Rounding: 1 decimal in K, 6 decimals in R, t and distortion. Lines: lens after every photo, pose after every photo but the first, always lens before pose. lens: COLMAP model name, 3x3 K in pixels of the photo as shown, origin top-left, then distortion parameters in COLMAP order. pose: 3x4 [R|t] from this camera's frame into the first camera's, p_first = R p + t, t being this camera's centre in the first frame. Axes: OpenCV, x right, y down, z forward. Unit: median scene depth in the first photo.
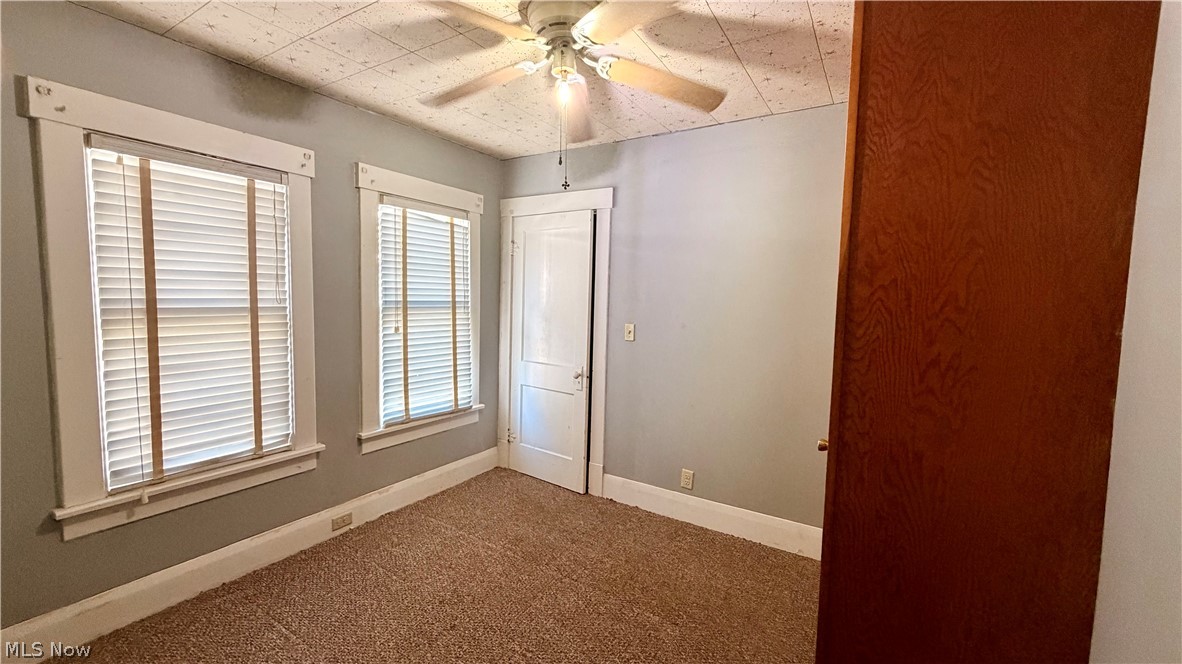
lens RADIAL K [[469.1, 0, 589.9], [0, 469.1, 331.7], [0, 0, 1]] dist [-0.000625, -0.000156]
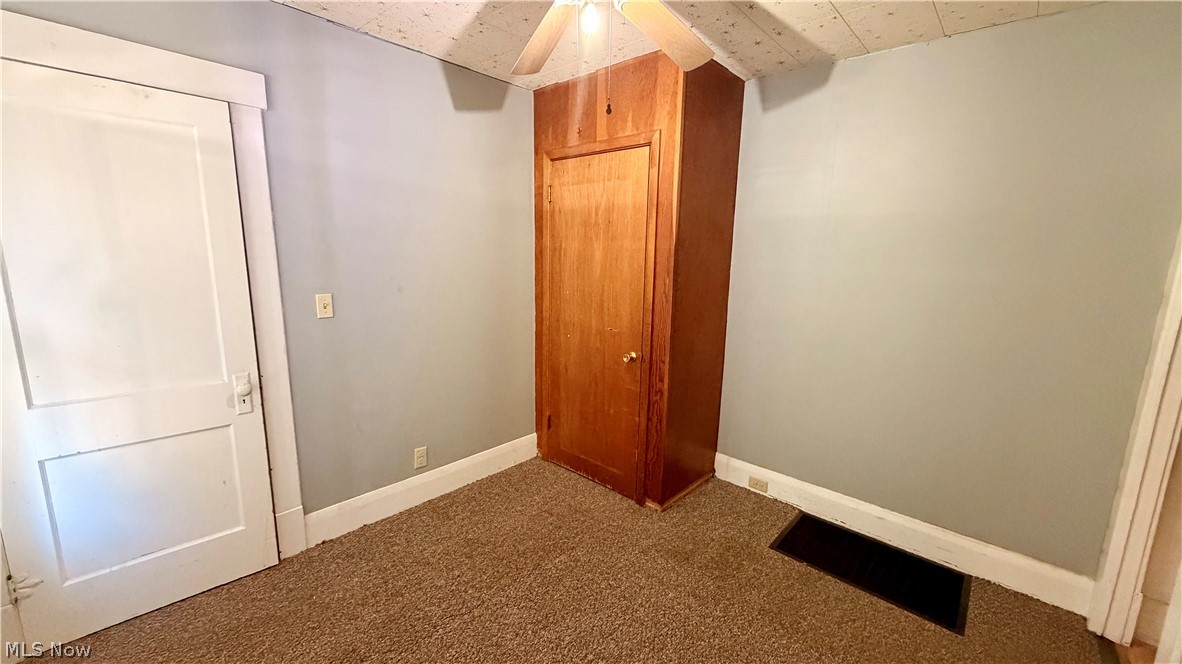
lens RADIAL K [[469.1, 0, 589.9], [0, 469.1, 331.7], [0, 0, 1]] dist [-0.000625, -0.000156]
pose [[0.181714, -0.191901, 0.964445, -0.532379], [0.062860, 0.981034, 0.183359, -0.065358], [-0.981340, 0.027306, 0.190331, 0.477330]]
